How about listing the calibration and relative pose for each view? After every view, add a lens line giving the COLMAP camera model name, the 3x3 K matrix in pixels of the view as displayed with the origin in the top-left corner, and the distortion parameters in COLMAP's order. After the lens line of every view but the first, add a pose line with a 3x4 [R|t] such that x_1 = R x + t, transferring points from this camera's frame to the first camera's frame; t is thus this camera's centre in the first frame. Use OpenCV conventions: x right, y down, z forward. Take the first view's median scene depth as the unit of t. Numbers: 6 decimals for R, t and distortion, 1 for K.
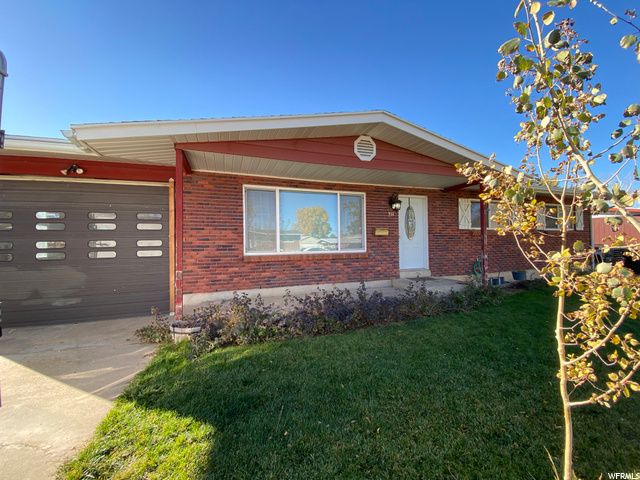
lens RADIAL K [[257.1, 0, 320.0], [0, 257.1, 240.0], [0, 0, 1]] dist [0.028104, -0.023260]
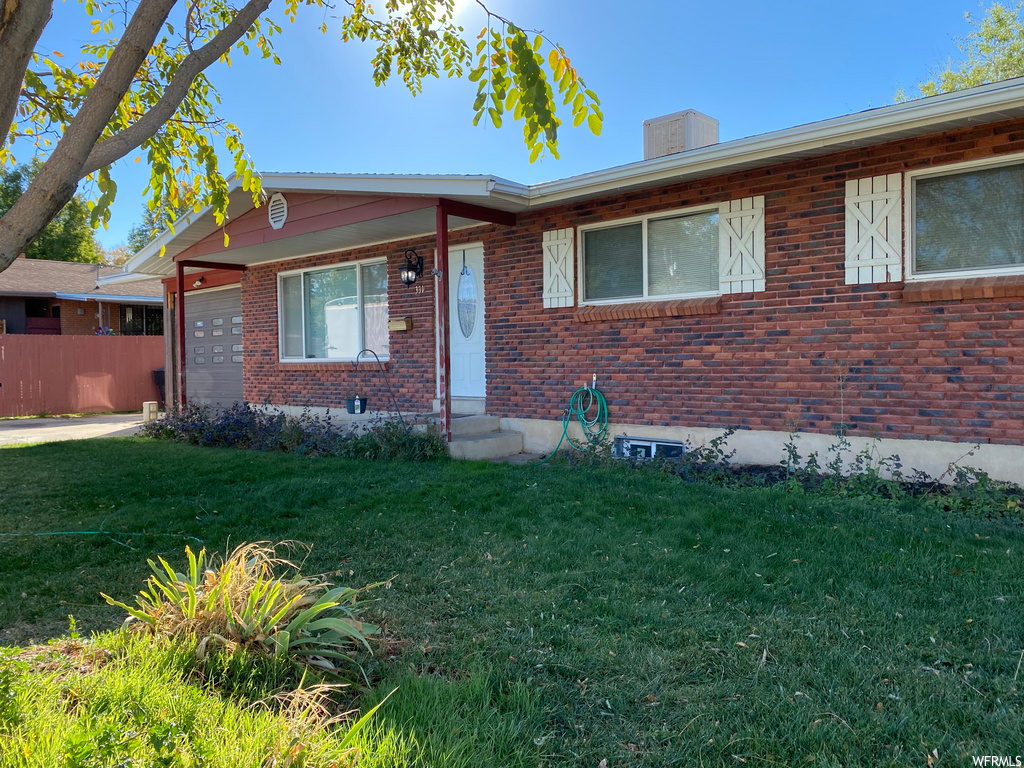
lens RADIAL K [[775.9, 0, 512.0], [0, 775.9, 384.0], [0, 0, 1]] dist [0.008989, 0.001757]
pose [[0.473201, 0.031721, -0.880383, 2.196590], [0.015823, 0.998884, 0.044495, 0.031109], [0.880813, -0.034985, 0.472171, 0.502933]]
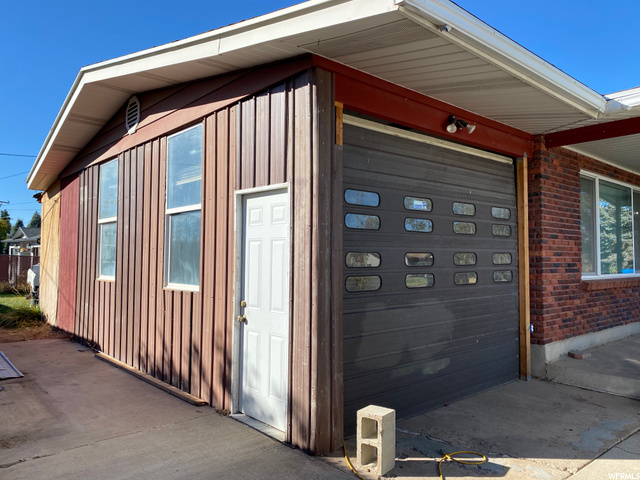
lens RADIAL K [[484.9, 0, 320.0], [0, 484.9, 240.0], [0, 0, 1]] dist [0.008989, 0.001757]
pose [[0.929362, 0.029045, 0.368026, -1.354562], [-0.017758, 0.999263, -0.034021, 0.013770], [-0.368743, 0.025083, 0.929193, 0.122822]]
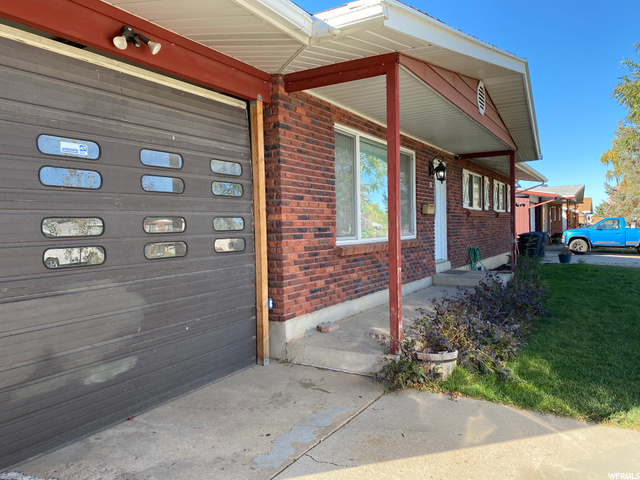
lens RADIAL K [[483.6, 0, 320.0], [0, 483.6, 240.0], [0, 0, 1]] dist [0.129880, -0.178347]
pose [[0.767438, -0.021927, 0.640748, -1.039113], [0.003906, 0.999556, 0.029527, 0.015390], [-0.641111, -0.020157, 0.767183, 0.183888]]
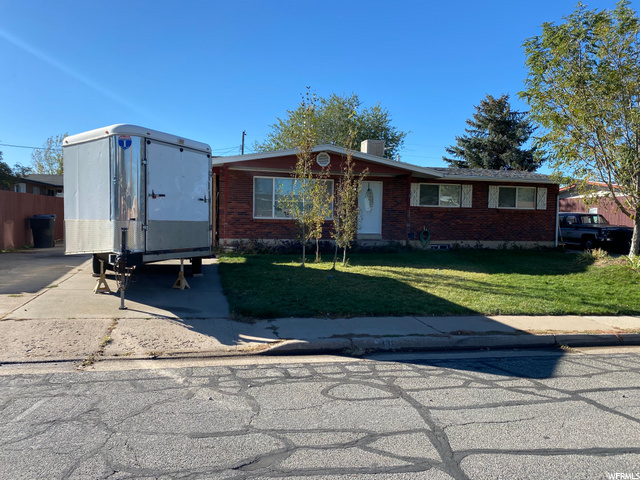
lens RADIAL K [[484.9, 0, 320.0], [0, 484.9, 240.0], [0, 0, 1]] dist [0.008989, 0.001757]
pose [[0.994363, 0.039502, -0.098396, 0.462239], [-0.033039, 0.997242, 0.066460, -0.025361], [0.100750, -0.062834, 0.992926, -2.136548]]
